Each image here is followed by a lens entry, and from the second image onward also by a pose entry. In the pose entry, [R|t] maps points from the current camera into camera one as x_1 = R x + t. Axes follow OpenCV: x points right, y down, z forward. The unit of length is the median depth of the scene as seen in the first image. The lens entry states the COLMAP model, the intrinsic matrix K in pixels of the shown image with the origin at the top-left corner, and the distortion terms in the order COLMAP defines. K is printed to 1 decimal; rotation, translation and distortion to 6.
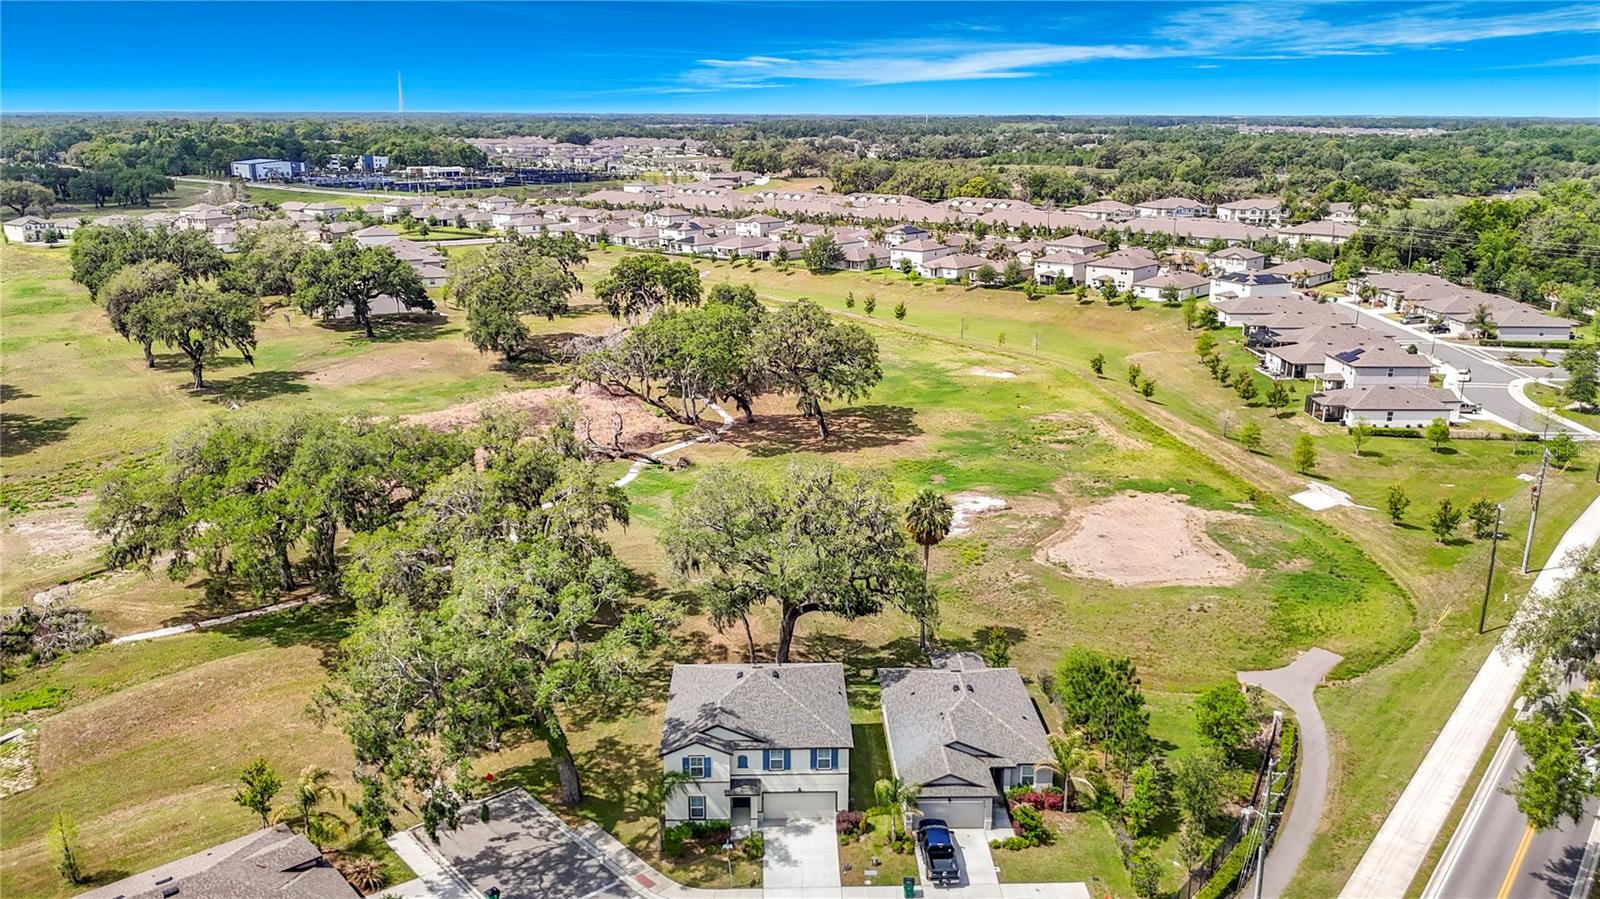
lens RADIAL K [[1347.5, 0, 810.4], [0, 1347.5, 422.8], [0, 0, 1]] dist [0.054194, -0.003081]
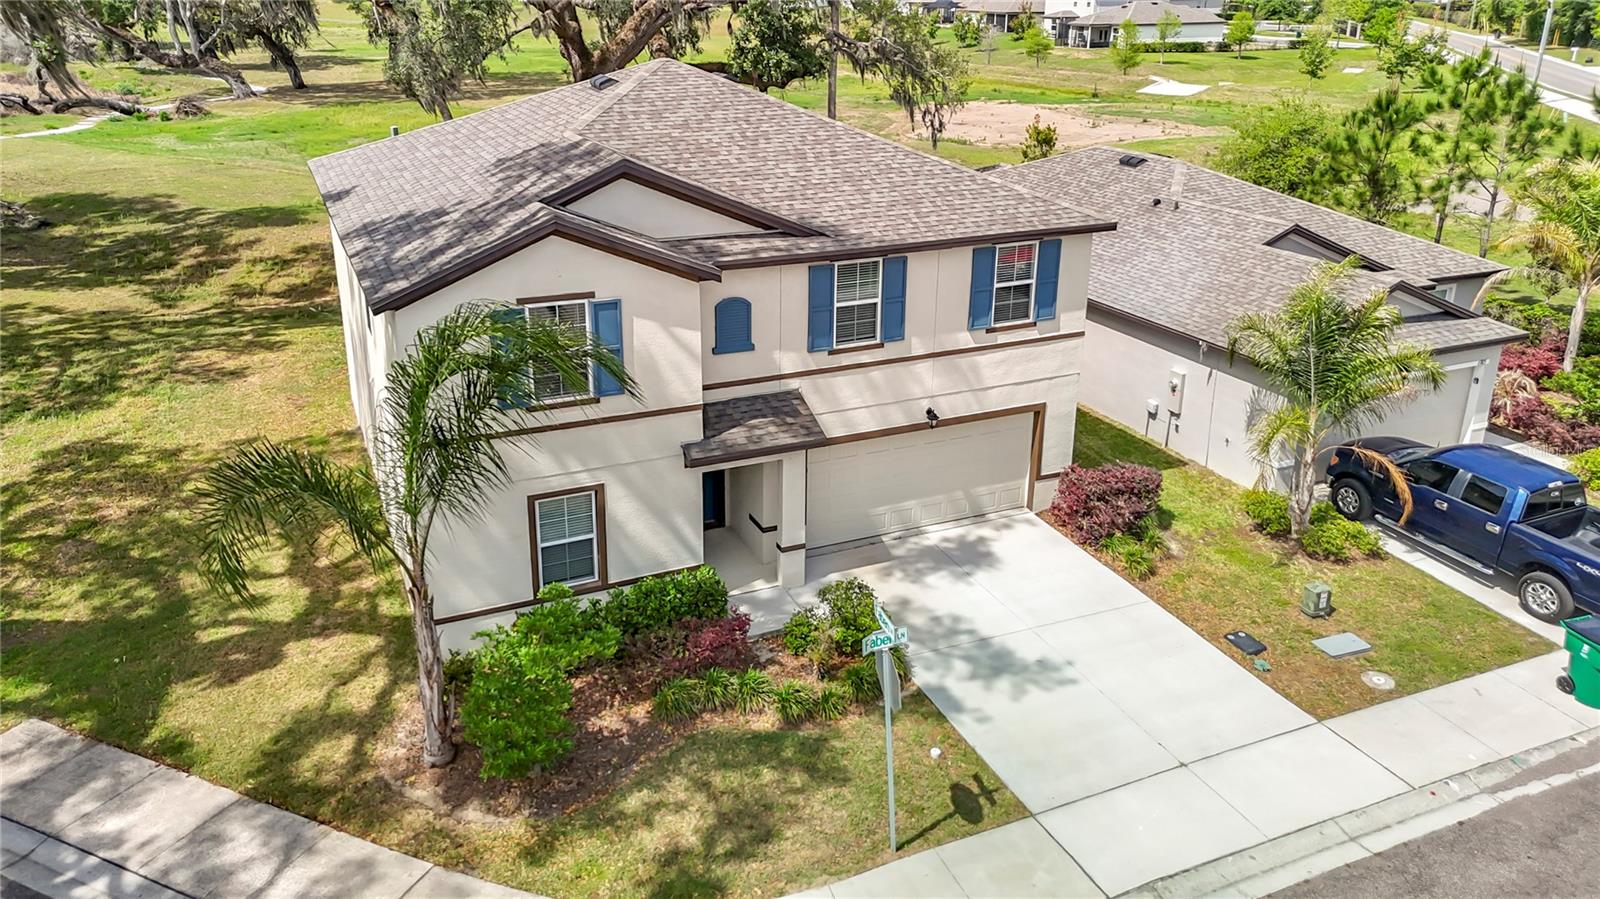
lens RADIAL K [[1189.0, 0, 821.0], [0, 1189.0, 391.7], [0, 0, 1]] dist [0.136637, -0.104049]
pose [[0.916629, -0.126705, 0.379128, -0.117663], [0.102235, 0.991200, 0.084083, 0.245963], [-0.386445, -0.038312, 0.921516, 0.795733]]
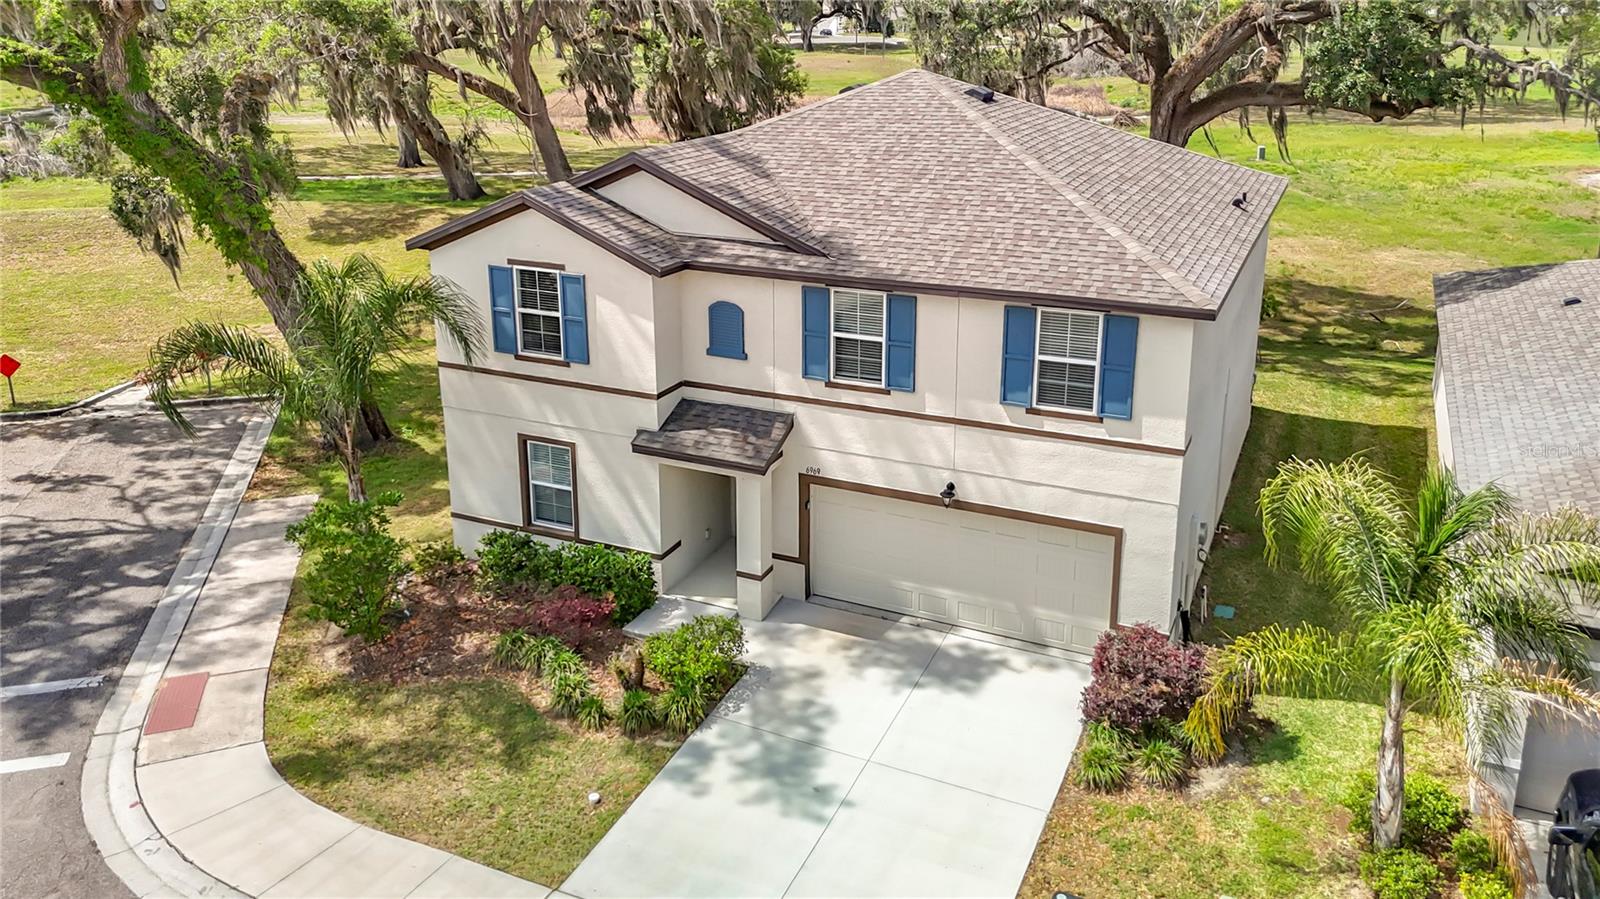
lens RADIAL K [[1257.7, 0, 789.2], [0, 1257.7, 357.5], [0, 0, 1]] dist [0.064708, -0.005239]
pose [[0.892802, 0.120384, -0.434064, 0.056622], [-0.117131, 0.992522, 0.034347, 0.246444], [0.434953, 0.020177, 0.900227, 0.803885]]
